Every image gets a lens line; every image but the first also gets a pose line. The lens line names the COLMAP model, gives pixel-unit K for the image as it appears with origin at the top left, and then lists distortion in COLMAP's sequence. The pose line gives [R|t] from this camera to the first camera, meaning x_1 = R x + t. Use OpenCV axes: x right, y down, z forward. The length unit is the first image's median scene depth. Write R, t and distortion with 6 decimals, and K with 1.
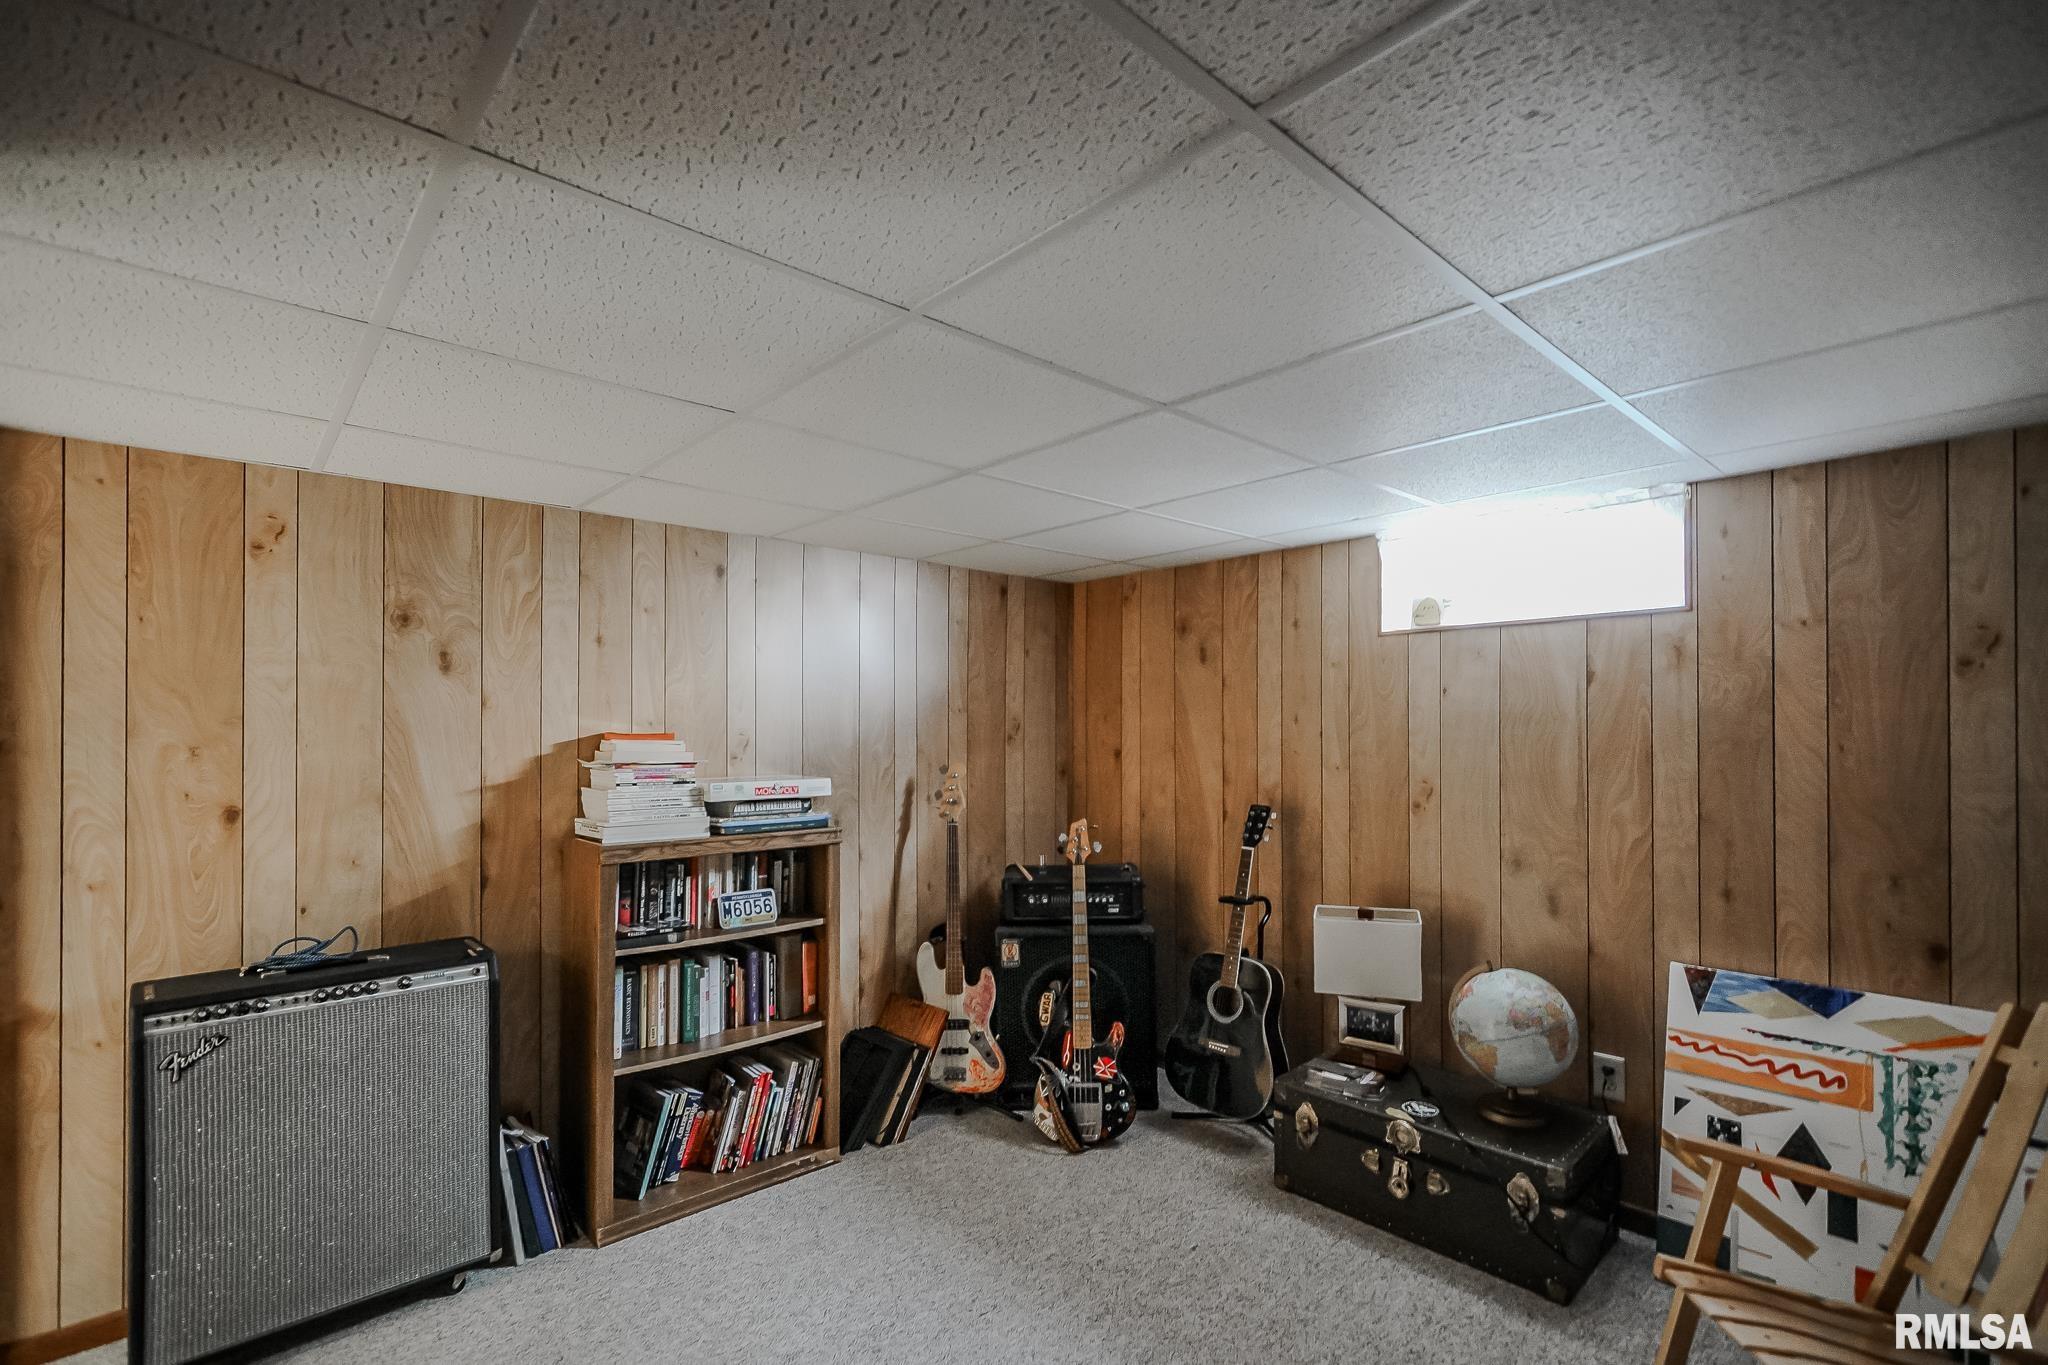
lens RADIAL K [[924.1, 0, 1054.3], [0, 924.1, 719.5], [0, 0, 1]] dist [-0.000240, 0.000449]
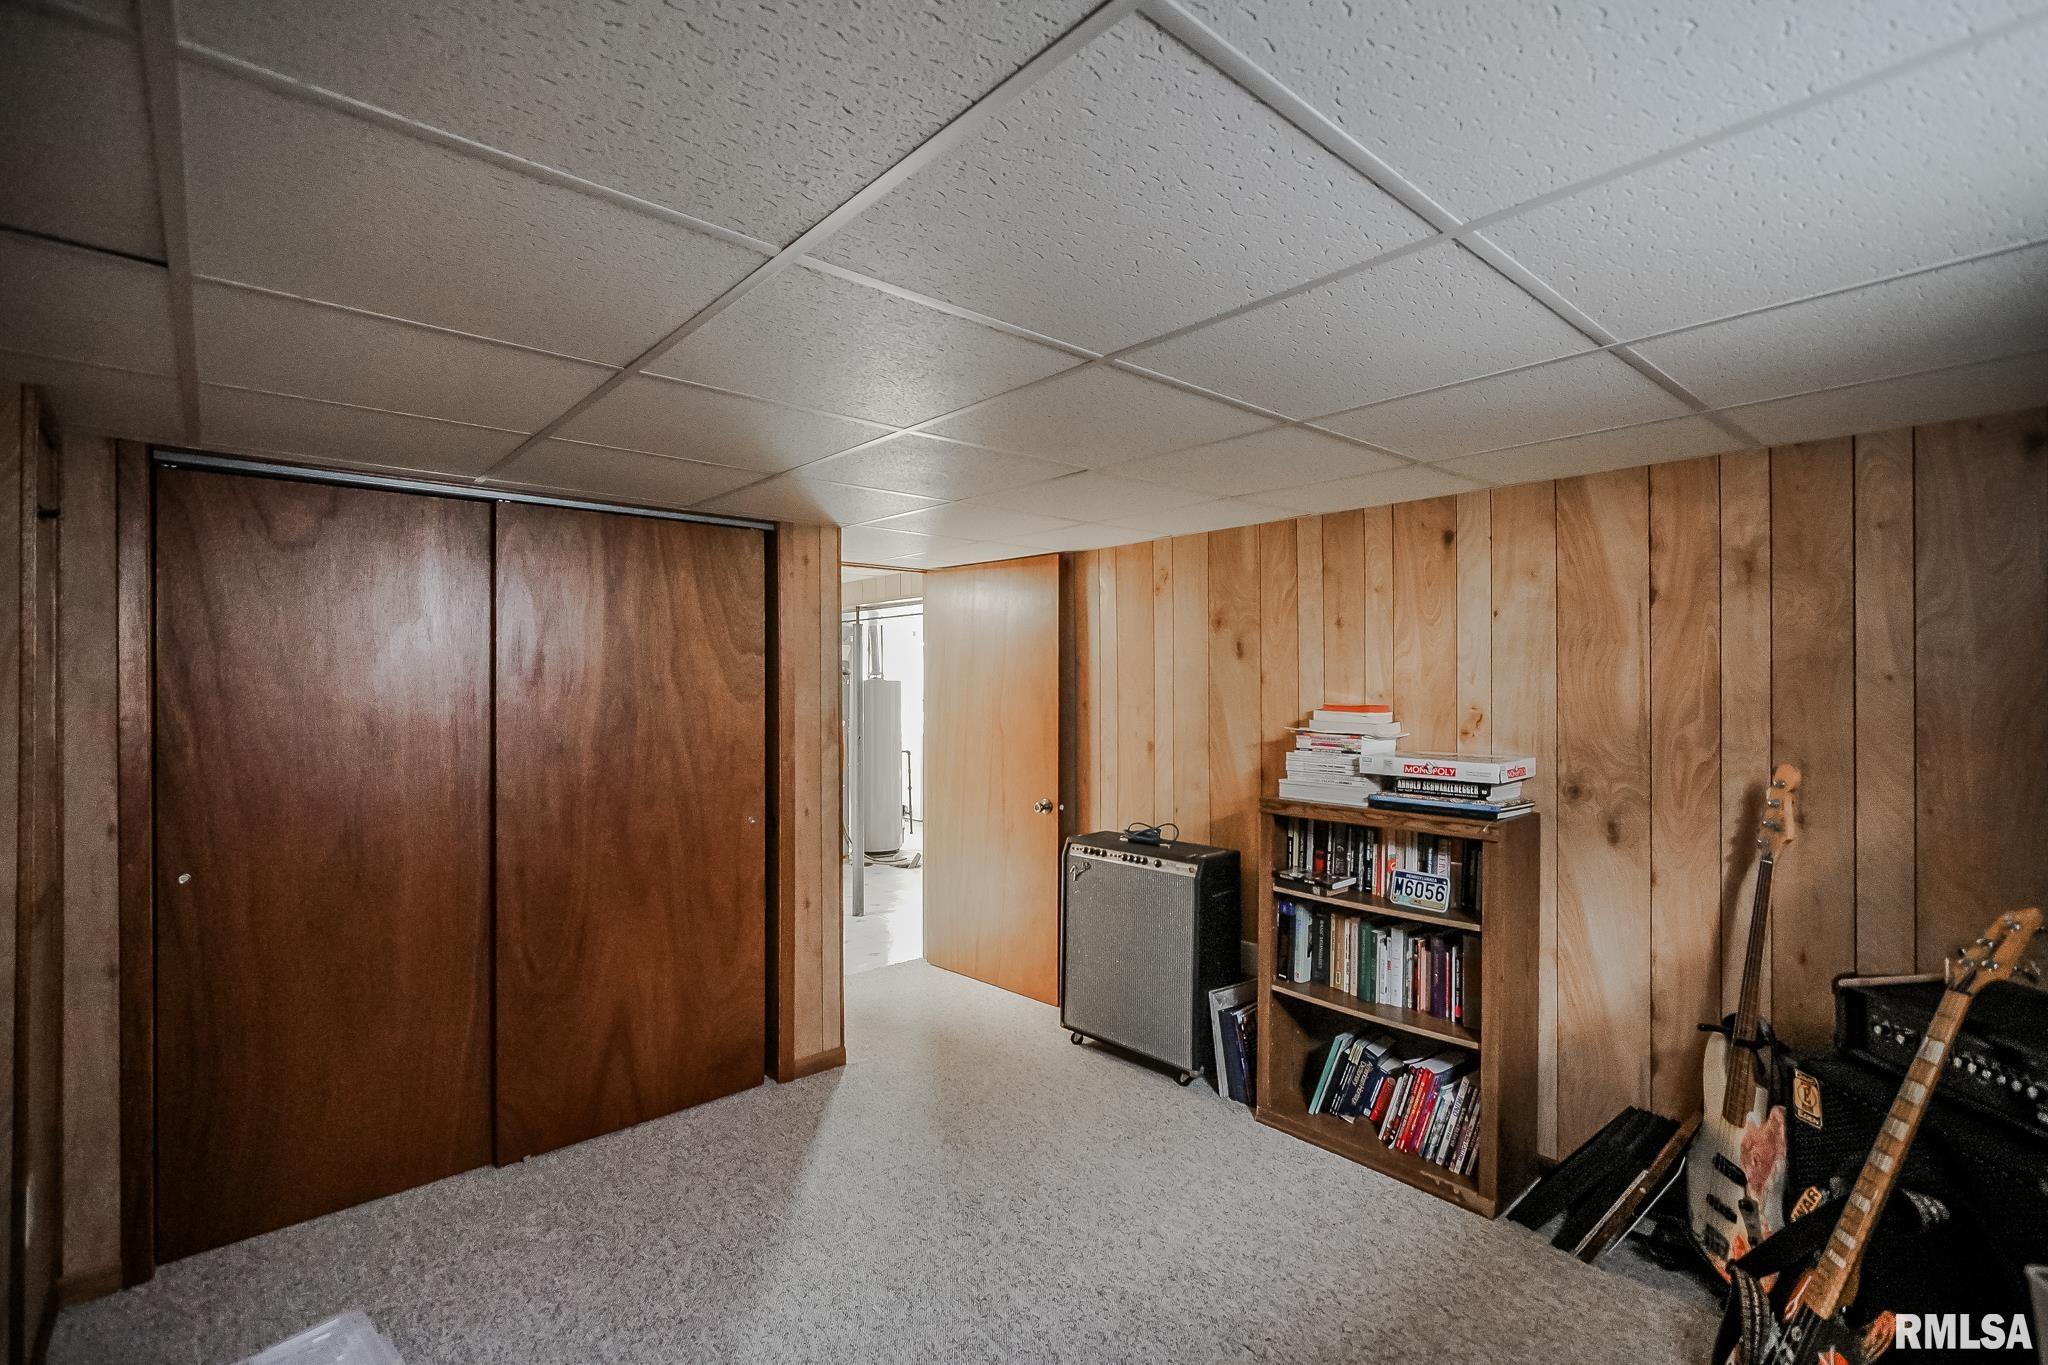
lens RADIAL K [[939.0, 0, 1023.6], [0, 939.0, 684.8], [0, 0, 1]] dist [-0.000076, -0.000241]
pose [[-0.025706, 0.003022, -0.999665, 0.681203], [0.005857, 0.999979, 0.002872, -0.014634], [0.999652, -0.005781, -0.025723, 0.644515]]
